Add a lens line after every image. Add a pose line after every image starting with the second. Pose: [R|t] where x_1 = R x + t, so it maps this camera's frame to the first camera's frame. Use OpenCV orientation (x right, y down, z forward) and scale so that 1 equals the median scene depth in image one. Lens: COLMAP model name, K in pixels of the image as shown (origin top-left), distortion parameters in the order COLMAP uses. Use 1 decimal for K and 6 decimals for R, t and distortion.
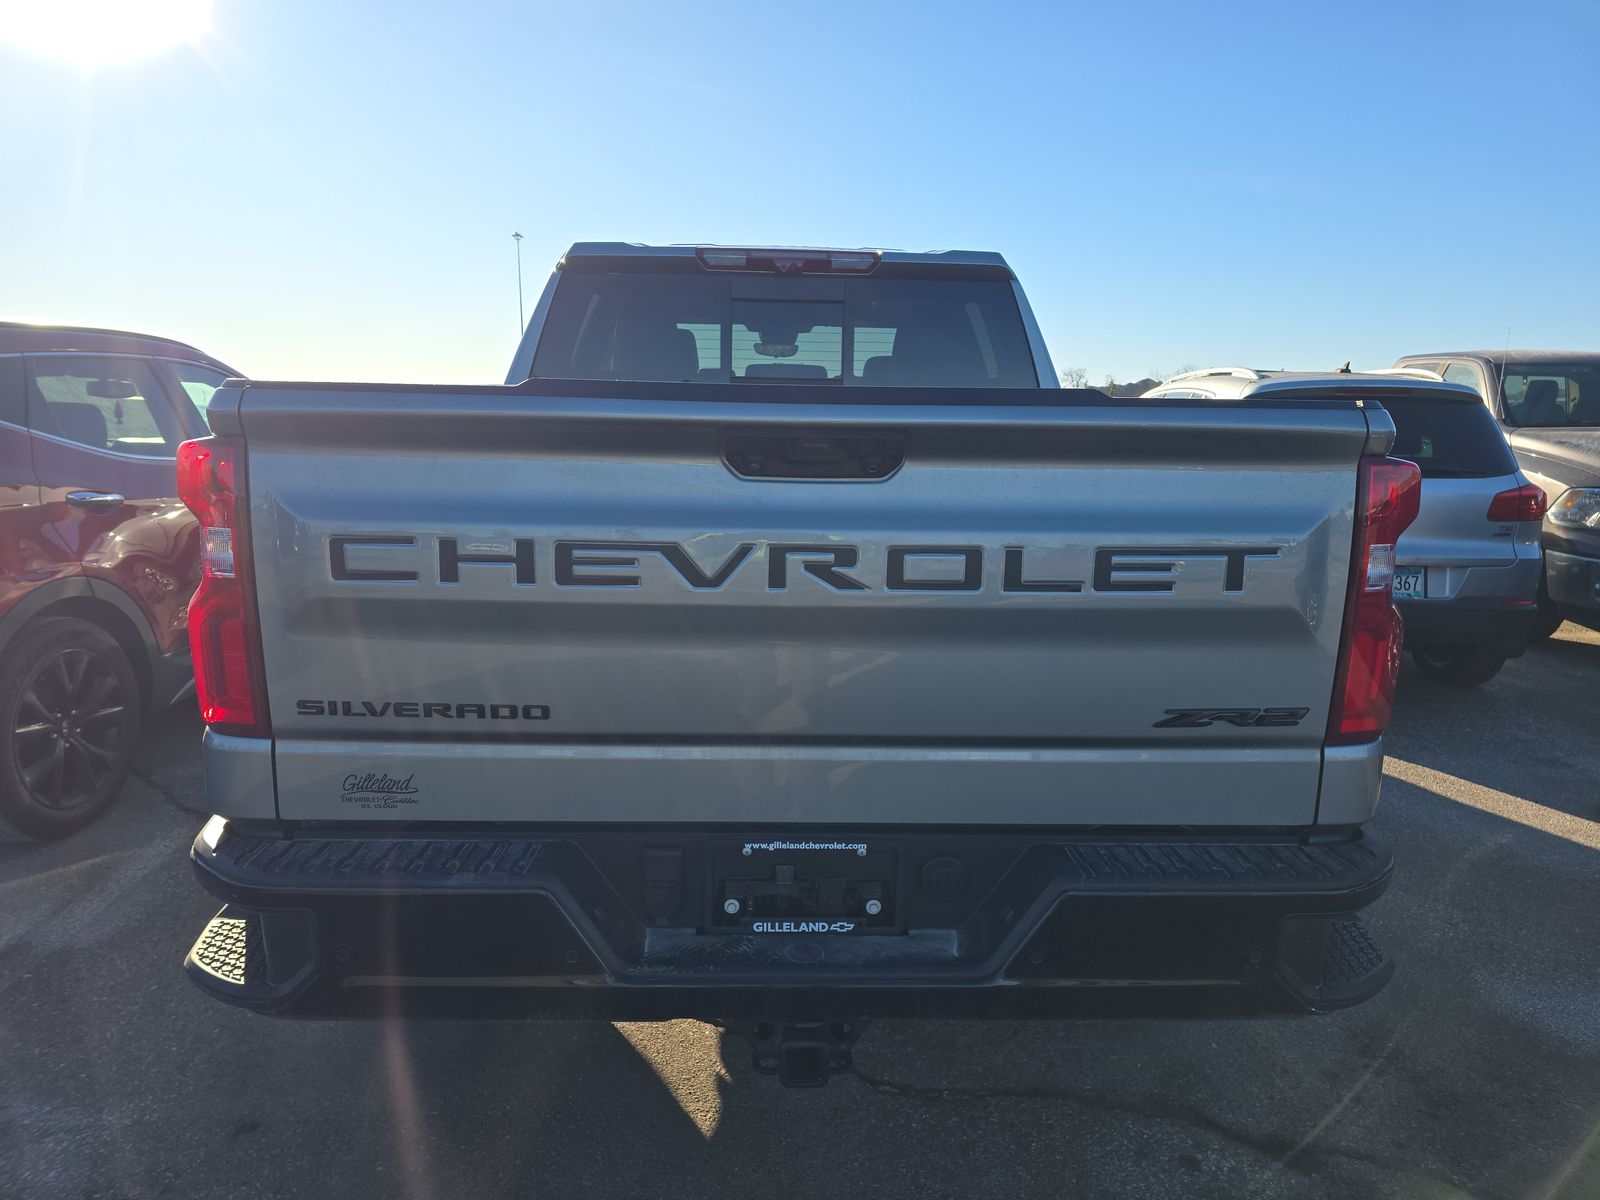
lens RADIAL K [[1076.6, 0, 800.6], [0, 1076.6, 597.8], [0, 0, 1]] dist [0.057742, -0.019853]
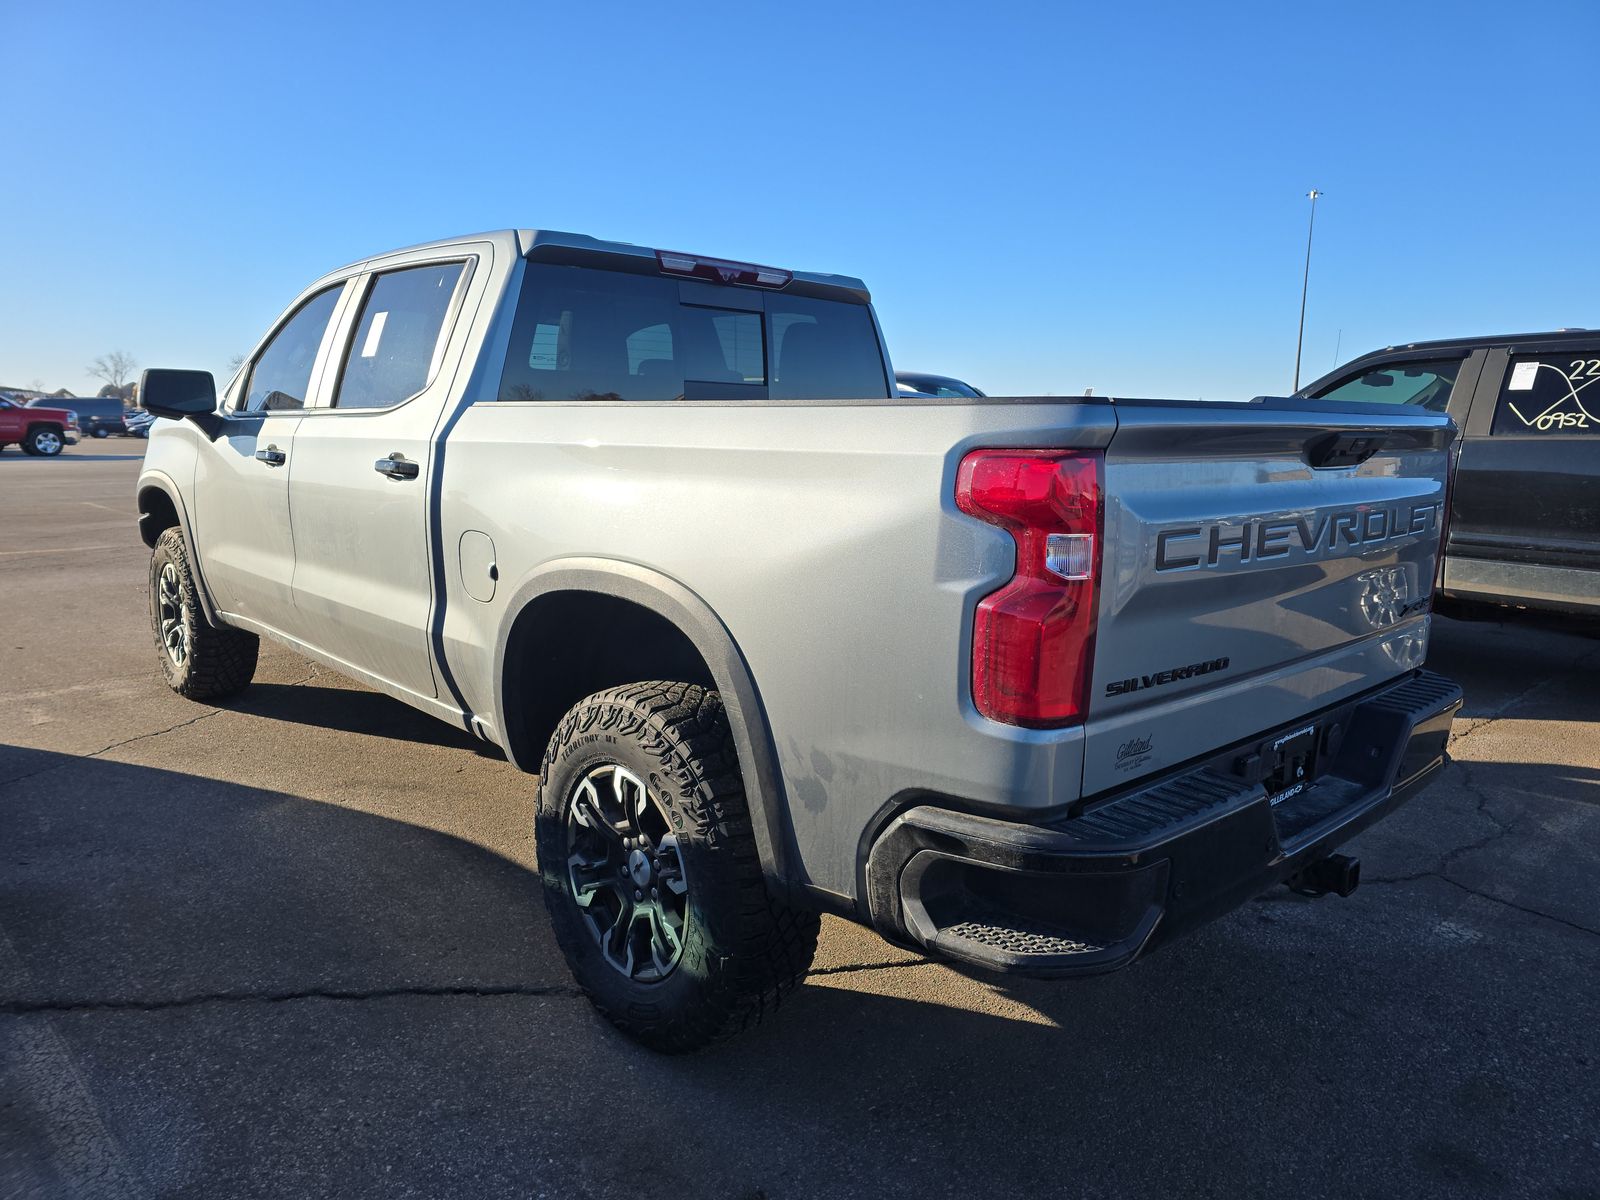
lens RADIAL K [[1076.6, 0, 793.6], [0, 1076.6, 613.1], [0, 0, 1]] dist [0.057742, -0.019853]
pose [[0.752526, -0.118771, 0.647764, -0.669216], [0.108082, 0.992539, 0.056425, -0.035796], [-0.649633, 0.027551, 0.759749, 0.173715]]
